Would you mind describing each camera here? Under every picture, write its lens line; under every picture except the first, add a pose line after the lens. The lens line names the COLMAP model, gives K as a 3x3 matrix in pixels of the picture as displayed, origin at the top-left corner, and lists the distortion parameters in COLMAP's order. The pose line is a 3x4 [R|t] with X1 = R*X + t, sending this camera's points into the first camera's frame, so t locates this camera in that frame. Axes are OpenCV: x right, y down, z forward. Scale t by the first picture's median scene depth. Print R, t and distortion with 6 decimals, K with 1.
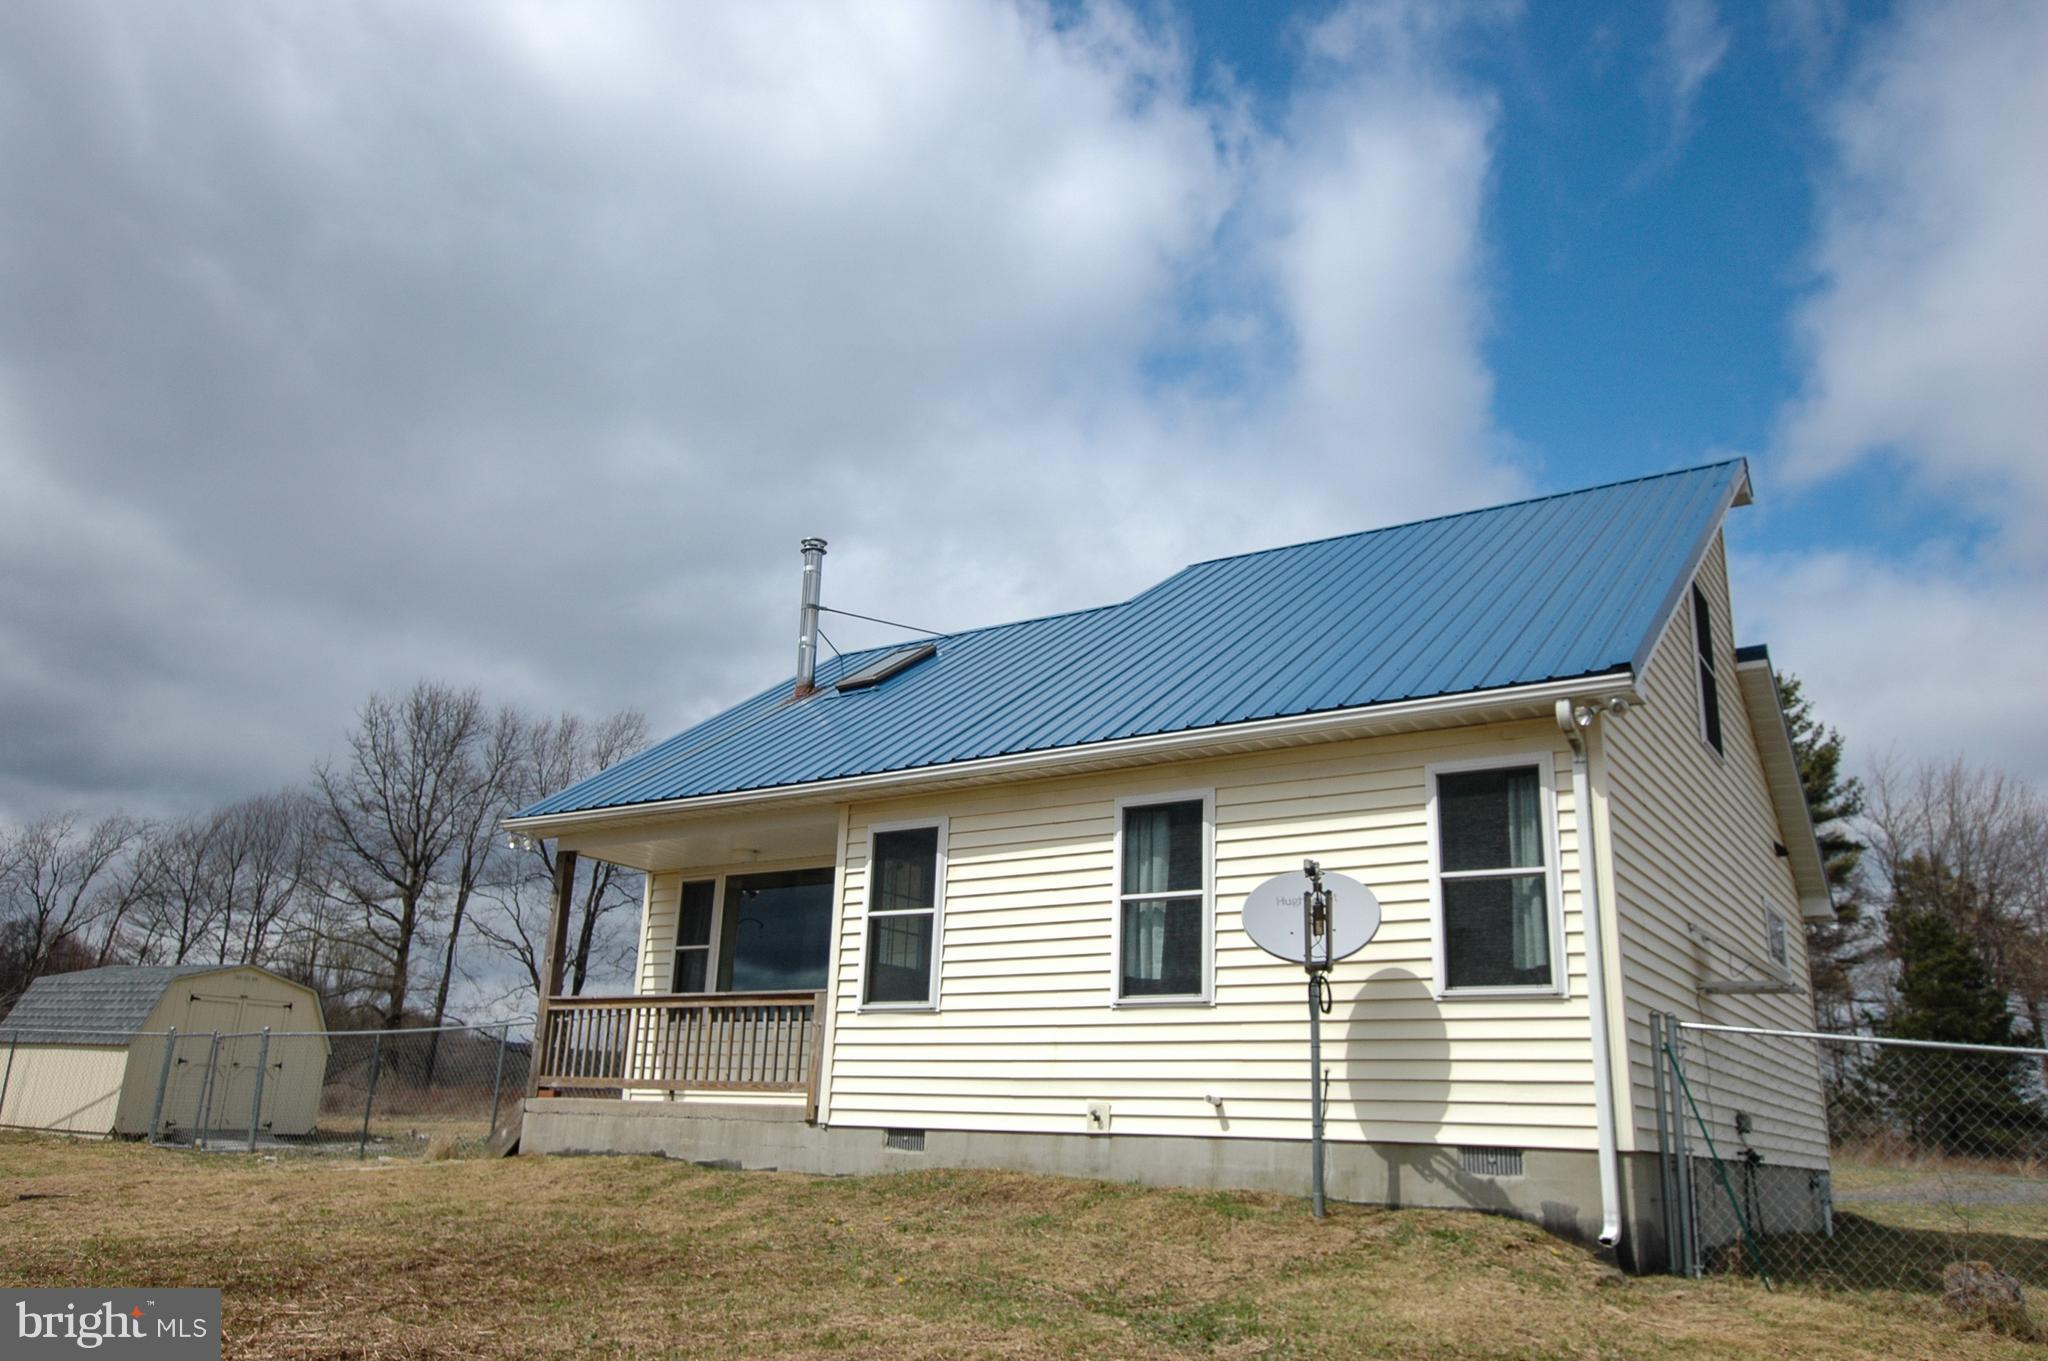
lens RADIAL K [[1509.6, 0, 1053.6], [0, 1509.6, 686.8], [0, 0, 1]] dist [0.009525, 0.004845]
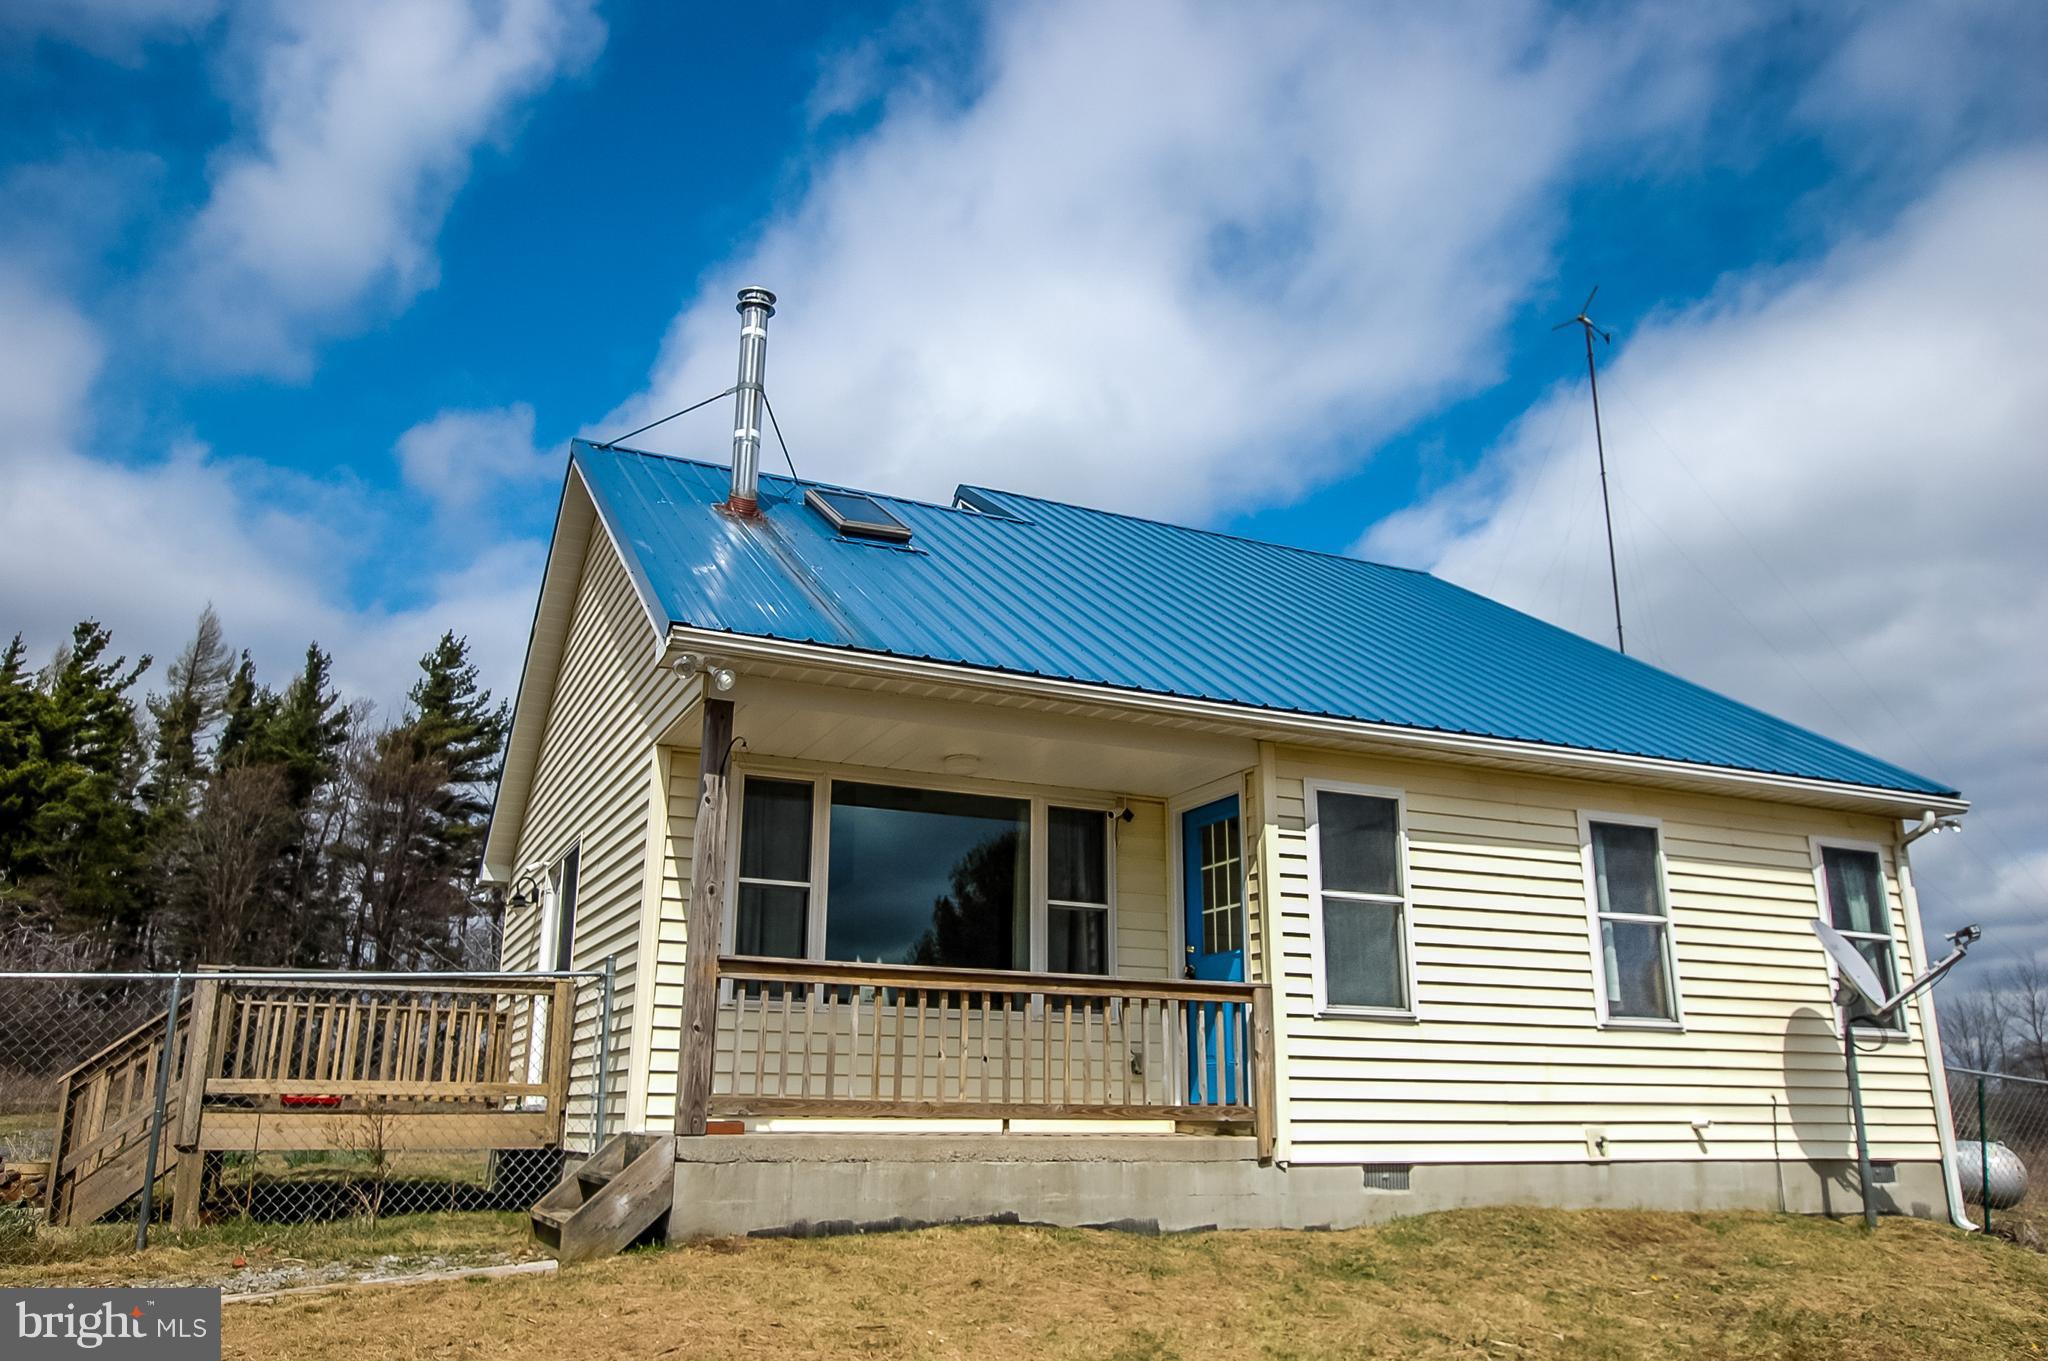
lens RADIAL K [[1509.6, 0, 1053.6], [0, 1509.6, 686.8], [0, 0, 1]] dist [0.009525, 0.004845]
pose [[0.524210, 0.203342, 0.826956, -0.926769], [-0.233711, 0.968140, -0.089908, 0.160133], [-0.818891, -0.146138, 0.555032, 0.738692]]
